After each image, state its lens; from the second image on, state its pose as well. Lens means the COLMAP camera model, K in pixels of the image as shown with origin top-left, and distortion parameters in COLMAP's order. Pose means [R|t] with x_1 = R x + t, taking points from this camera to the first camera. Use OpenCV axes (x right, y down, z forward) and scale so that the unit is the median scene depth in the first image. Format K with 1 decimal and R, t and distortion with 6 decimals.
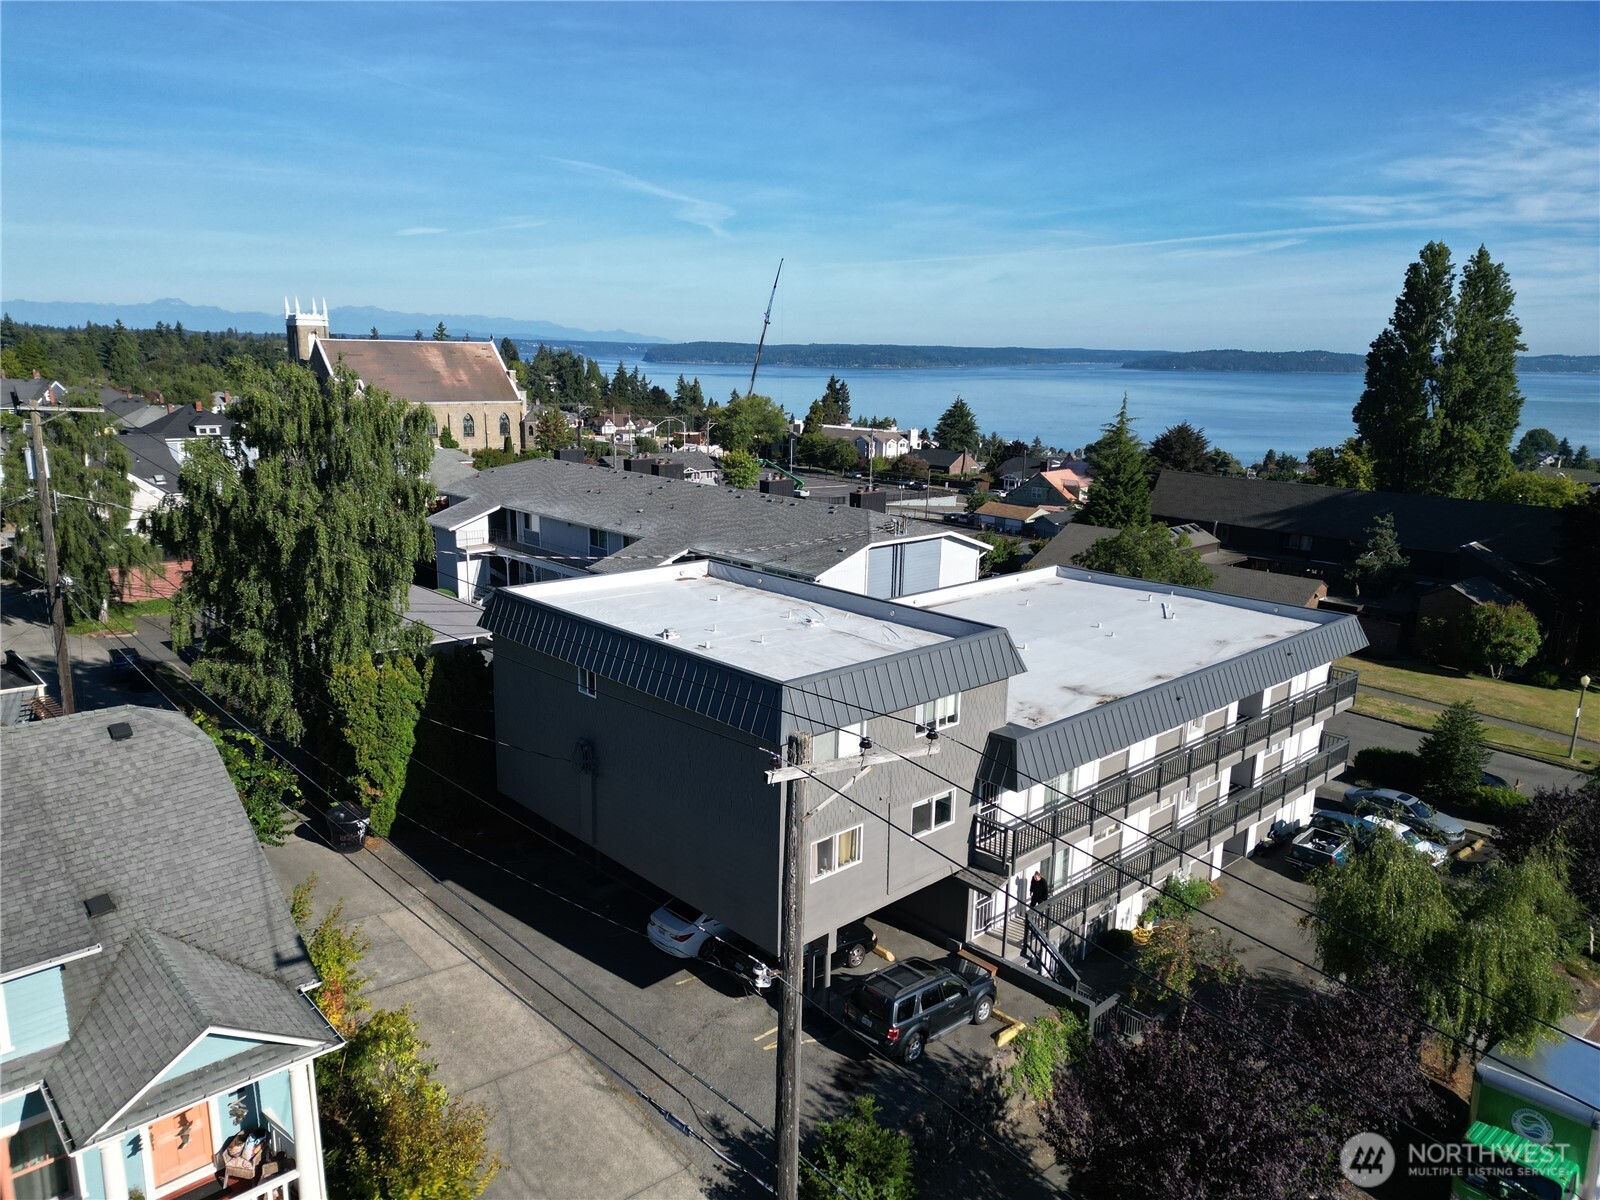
lens RADIAL K [[1121.6, 0, 811.7], [0, 1121.6, 590.3], [0, 0, 1]] dist [0.062245, -0.054420]
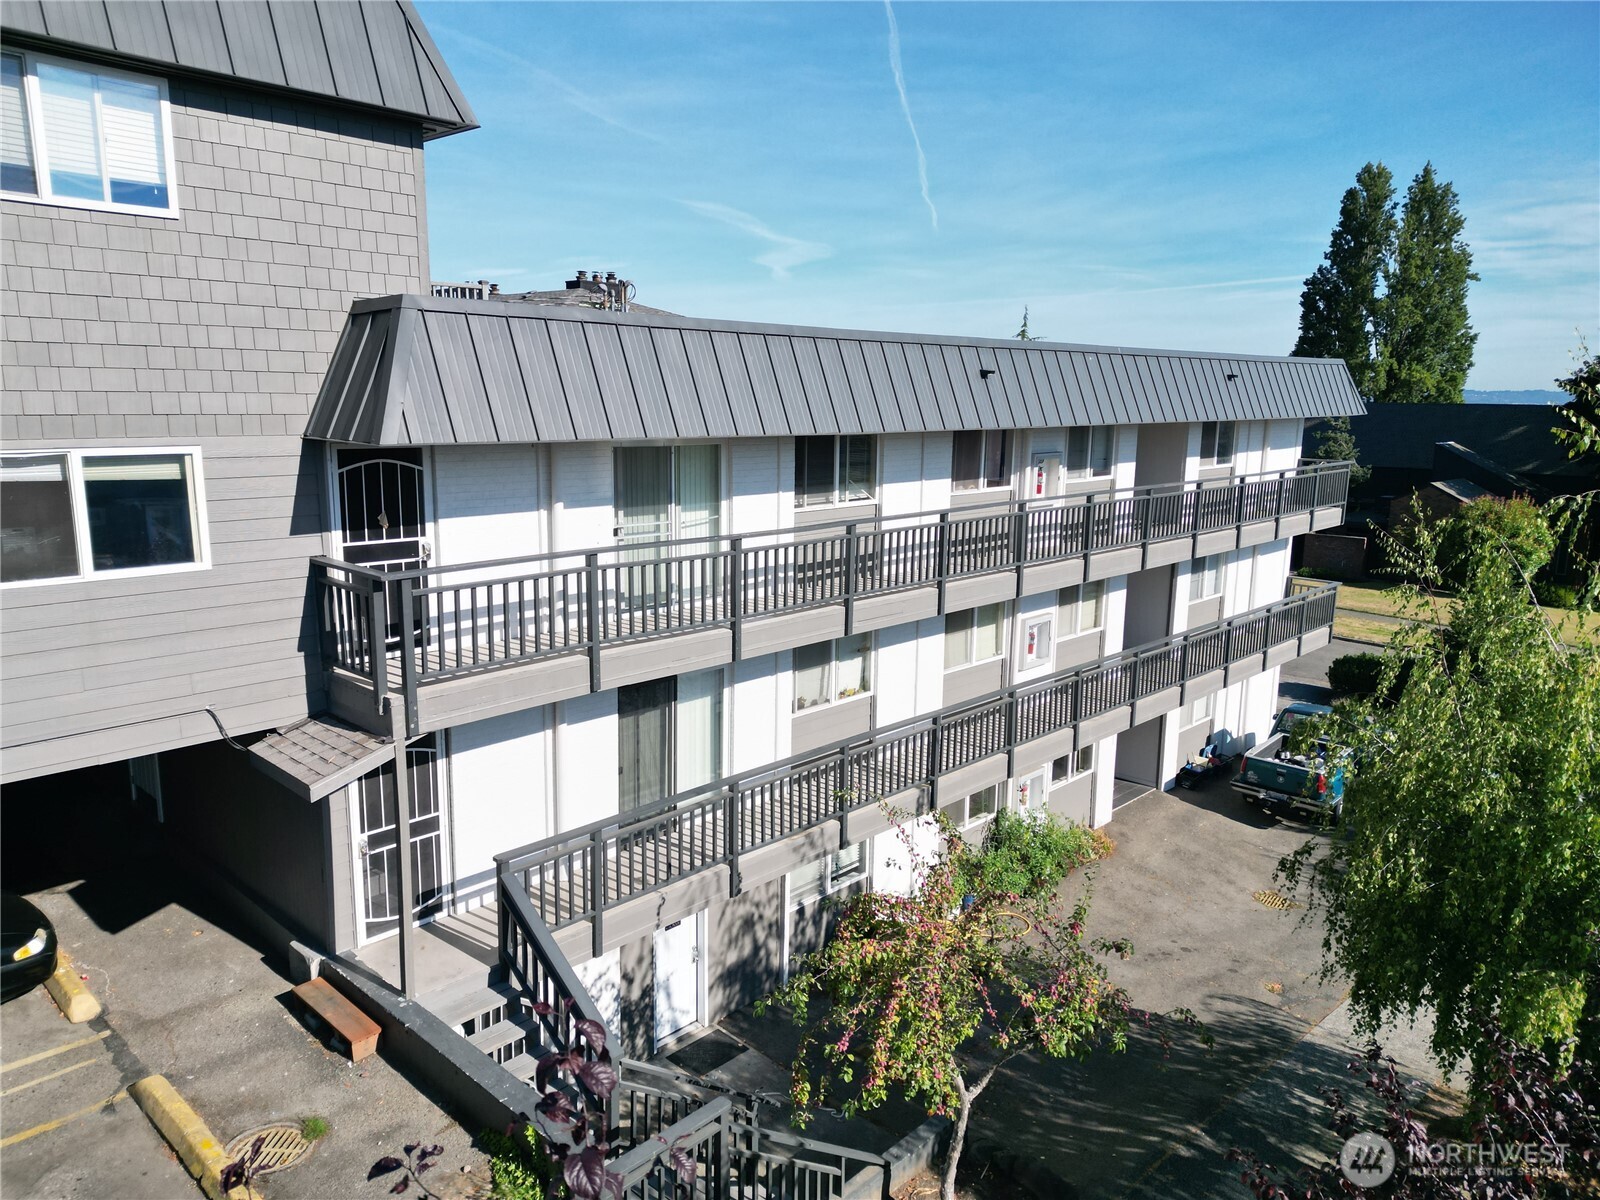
lens RADIAL K [[1121.6, 0, 805.3], [0, 1121.6, 598.8], [0, 0, 1]] dist [0.062245, -0.054420]
pose [[0.998765, -0.017927, 0.046336, 0.111775], [0.019137, 0.999484, -0.025810, 0.091290], [-0.045849, 0.026665, 0.998592, 0.274492]]
